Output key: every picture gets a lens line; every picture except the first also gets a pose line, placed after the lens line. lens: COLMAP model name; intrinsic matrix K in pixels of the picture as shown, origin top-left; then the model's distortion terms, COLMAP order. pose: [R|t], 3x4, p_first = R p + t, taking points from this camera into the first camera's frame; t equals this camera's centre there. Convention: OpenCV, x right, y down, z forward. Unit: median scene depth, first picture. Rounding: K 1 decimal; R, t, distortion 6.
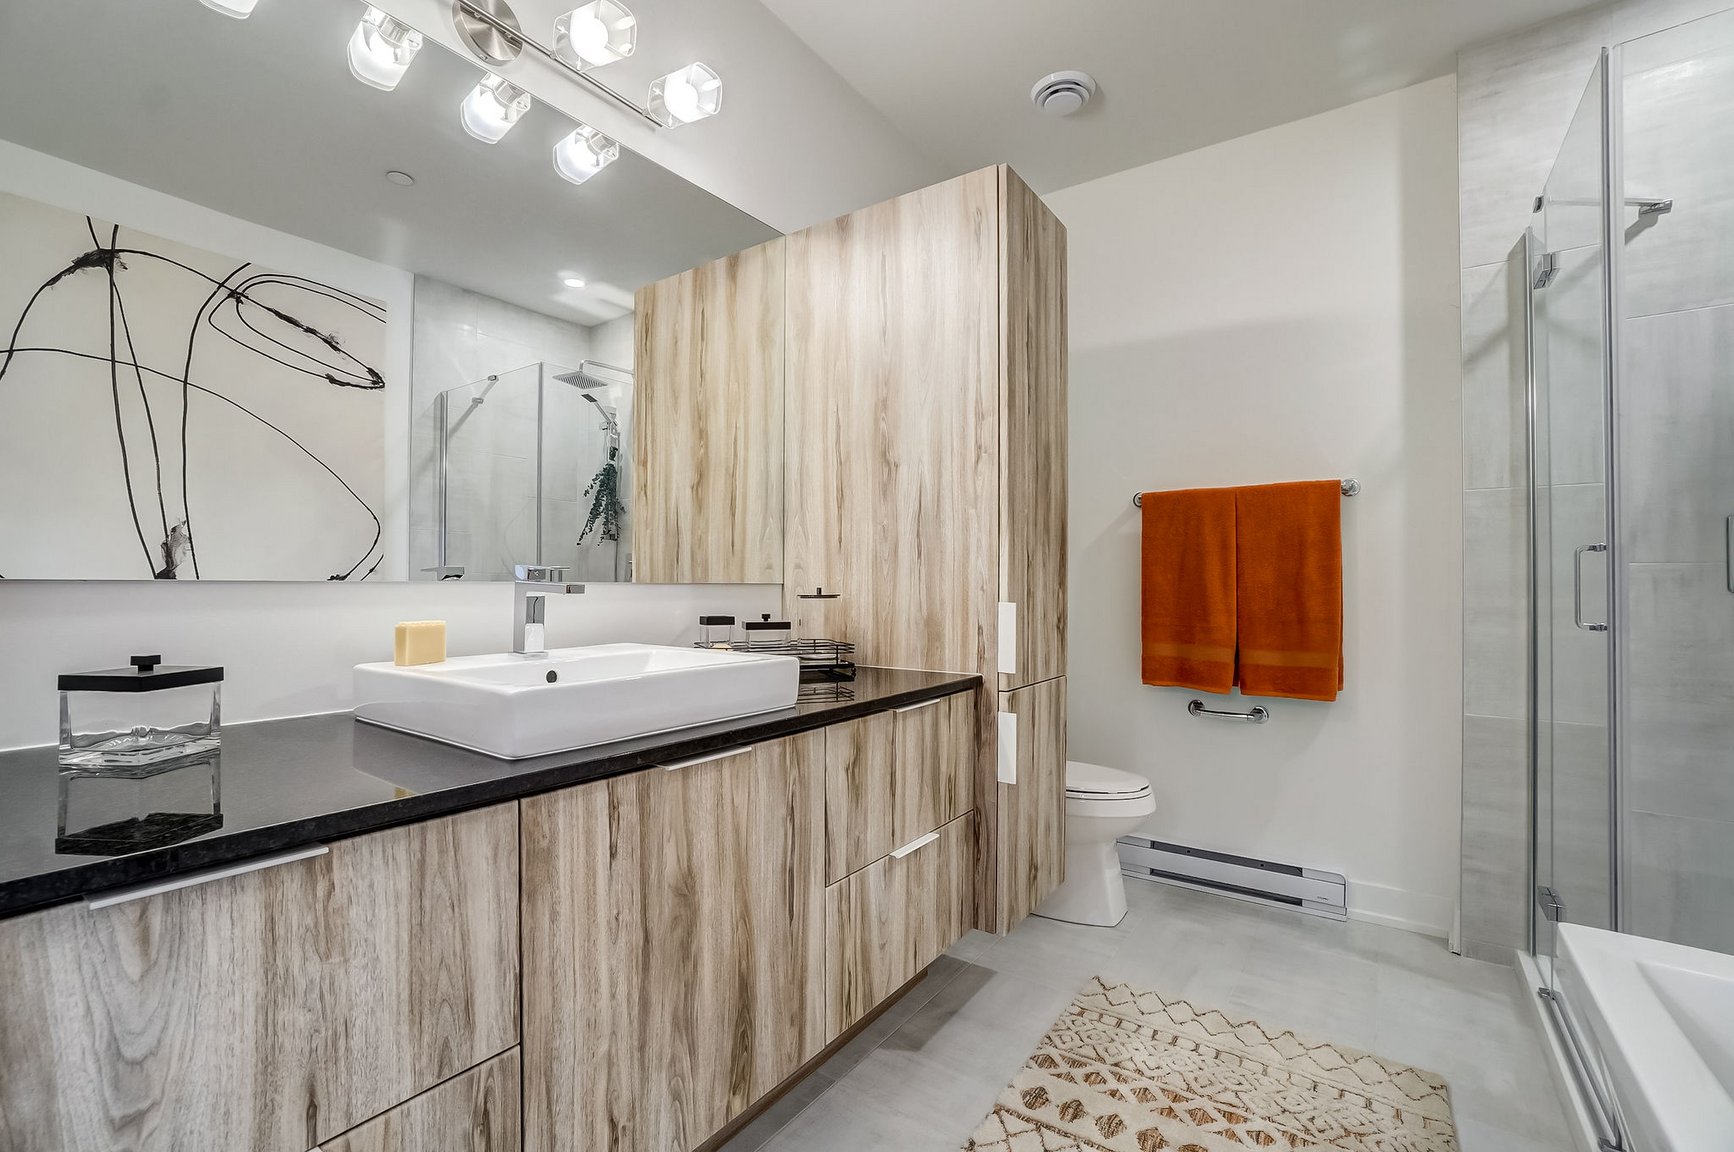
lens RADIAL K [[769.9, 0, 843.9], [0, 769.9, 574.3], [0, 0, 1]] dist [-0.059124, 0.023589]
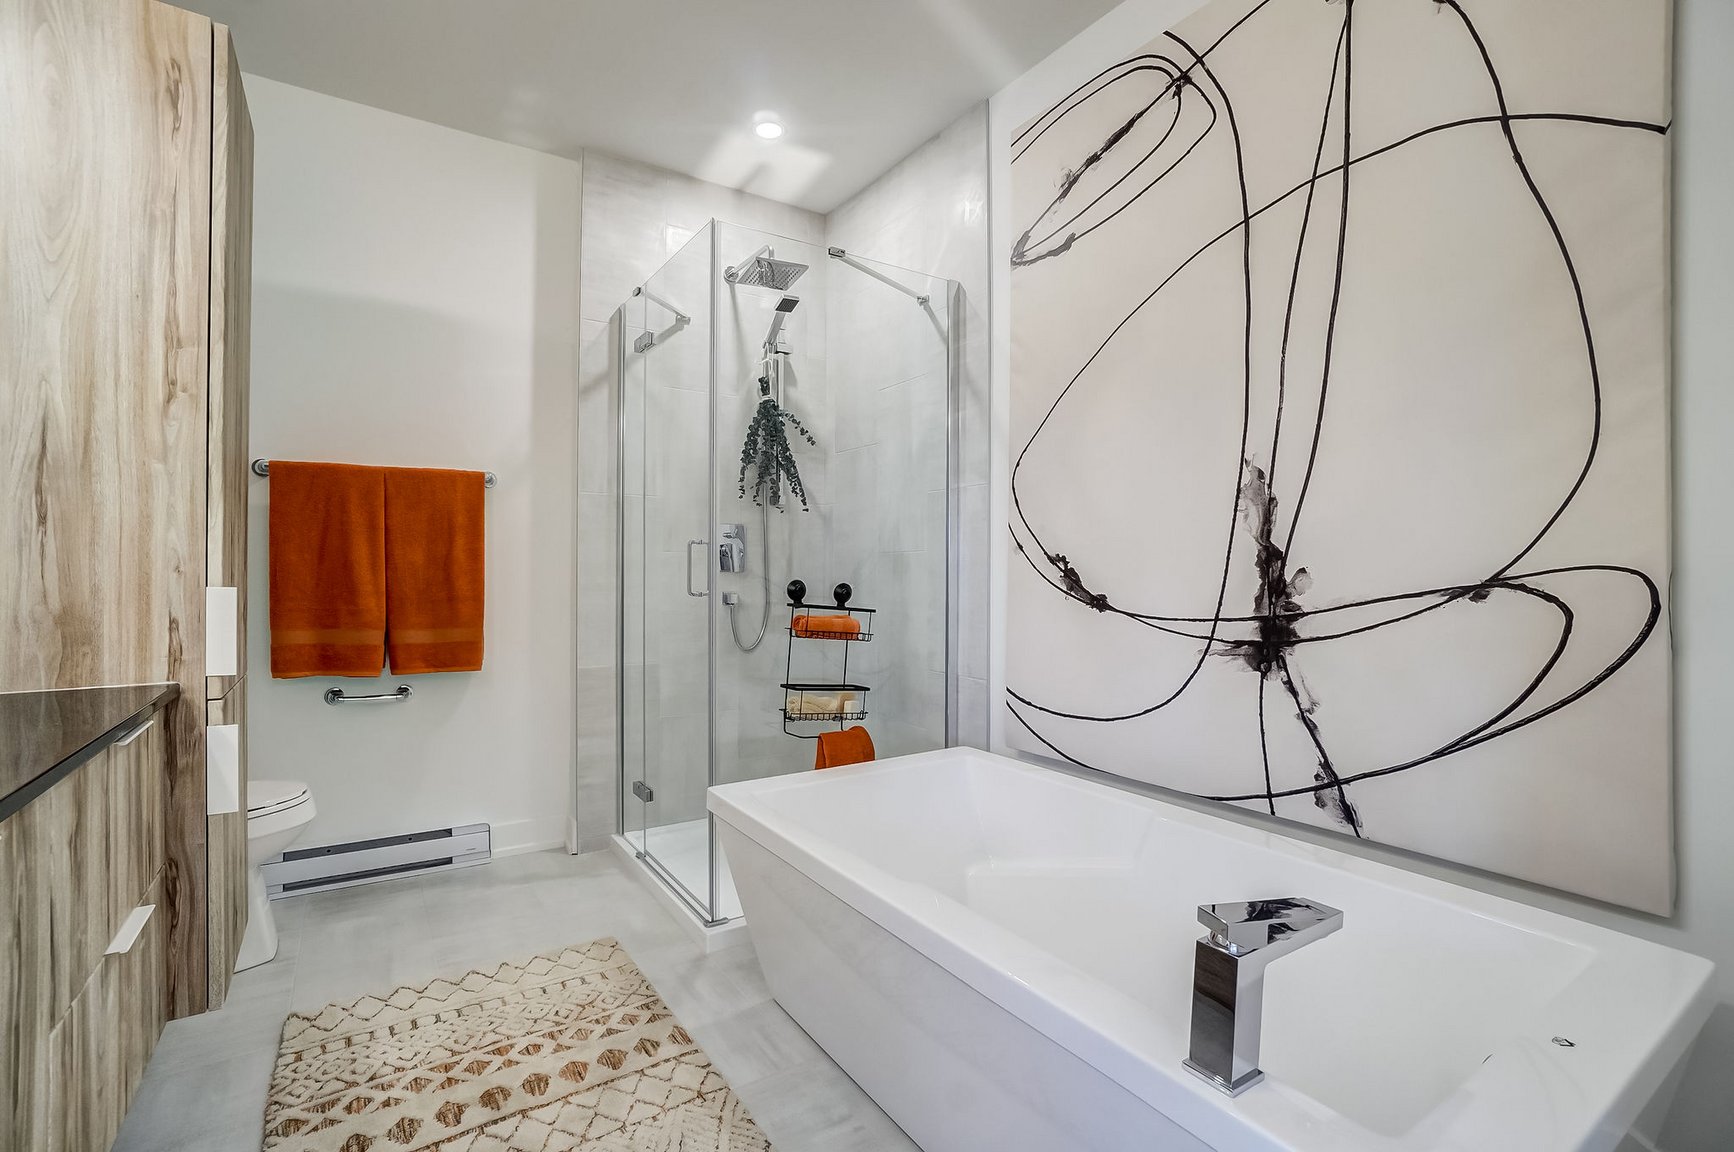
lens RADIAL K [[757.6, 0, 861.3], [0, 757.6, 568.9], [0, 0, 1]] dist [-0.052209, 0.020408]
pose [[0.365021, -0.001837, 0.930997, -0.244544], [-0.015330, 0.999851, 0.007984, 0.001434], [-0.930873, -0.017187, 0.364939, 0.100051]]
